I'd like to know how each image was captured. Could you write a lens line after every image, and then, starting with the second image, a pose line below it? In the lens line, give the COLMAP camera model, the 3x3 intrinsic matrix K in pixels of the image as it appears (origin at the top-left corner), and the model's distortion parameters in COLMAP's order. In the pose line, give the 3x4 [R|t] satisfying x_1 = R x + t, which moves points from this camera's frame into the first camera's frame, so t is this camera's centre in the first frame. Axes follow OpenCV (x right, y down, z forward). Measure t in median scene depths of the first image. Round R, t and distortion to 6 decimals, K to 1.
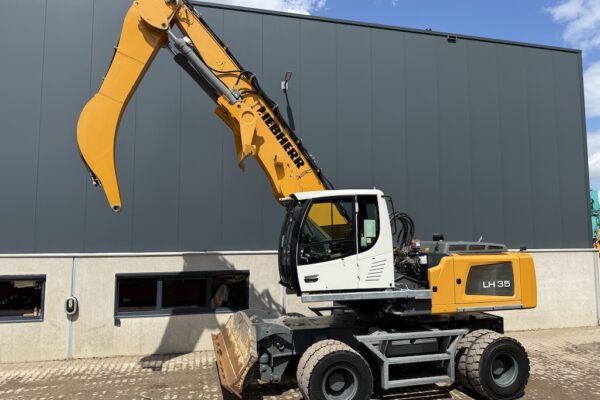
lens RADIAL K [[416.6, 0, 300.0], [0, 416.6, 200.0], [0, 0, 1]] dist [0.084328, -0.107610]
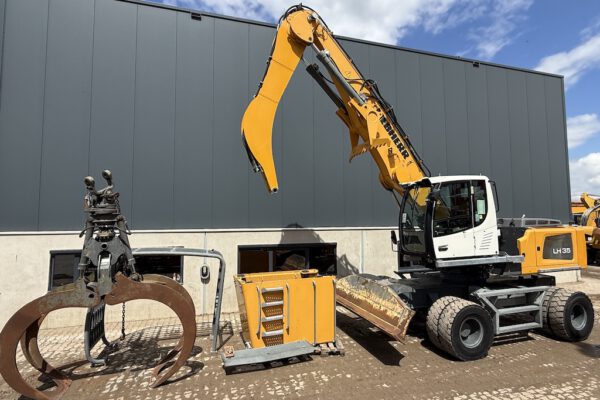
lens RADIAL K [[313.2, 0, 299.6], [0, 313.2, 199.1], [0, 0, 1]] dist [-0.001521, 0.000948]
pose [[0.998576, 0.000527, 0.053349, -0.383770], [-0.001685, 0.999764, 0.021661, 0.022997], [-0.053325, -0.021720, 0.998341, 0.096877]]
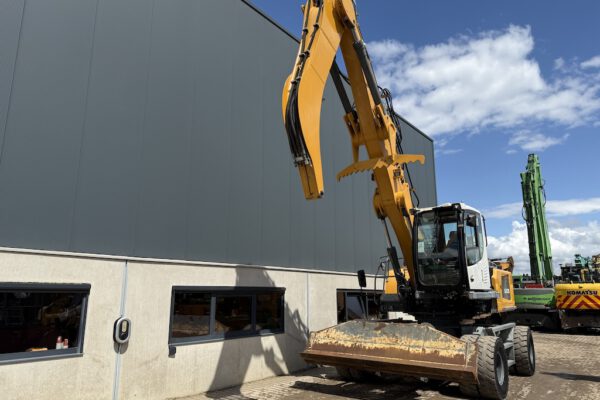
lens RADIAL K [[421.8, 0, 300.0], [0, 421.8, 200.0], [0, 0, 1]] dist [0.041270, -0.057228]
pose [[0.786634, 0.137474, 0.601921, -0.931552], [-0.057683, 0.986996, -0.150038, 0.155386], [-0.614720, 0.083305, 0.784334, 0.313755]]
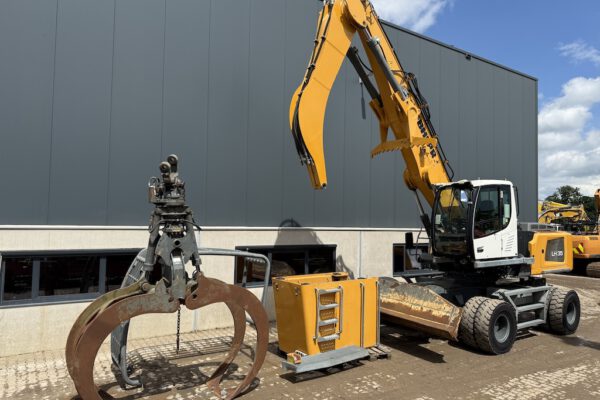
lens RADIAL K [[421.8, 0, 300.0], [0, 421.8, 200.0], [0, 0, 1]] dist [0.041270, -0.057228]
pose [[0.941372, 0.038280, 0.335192, -0.804268], [-0.053866, 0.997851, 0.037320, 0.018066], [-0.333043, -0.053188, 0.941410, -0.018792]]
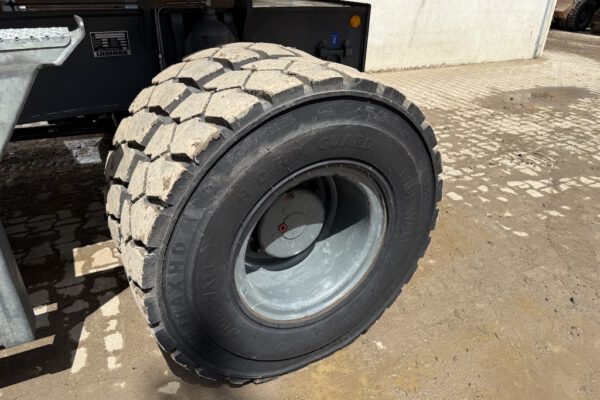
lens RADIAL K [[421.8, 0, 300.0], [0, 421.8, 200.0], [0, 0, 1]] dist [0.041270, -0.057228]
pose [[0.973989, -0.080415, 0.211847, 0.405485], [-0.048599, 0.839021, 0.541924, 0.259228], [-0.221323, -0.538123, 0.813289, 0.796359]]
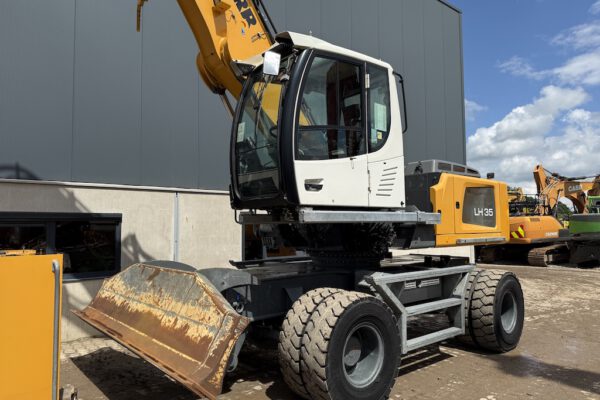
lens RADIAL K [[415.6, 0, 298.1], [0, 415.6, 205.0], [0, 0, 1]] dist [0.127706, -0.200653]
pose [[0.902251, 0.018173, 0.430828, -0.211618], [-0.031028, 0.999258, 0.022829, 0.178623], [-0.430094, -0.033965, 0.902145, 0.420305]]
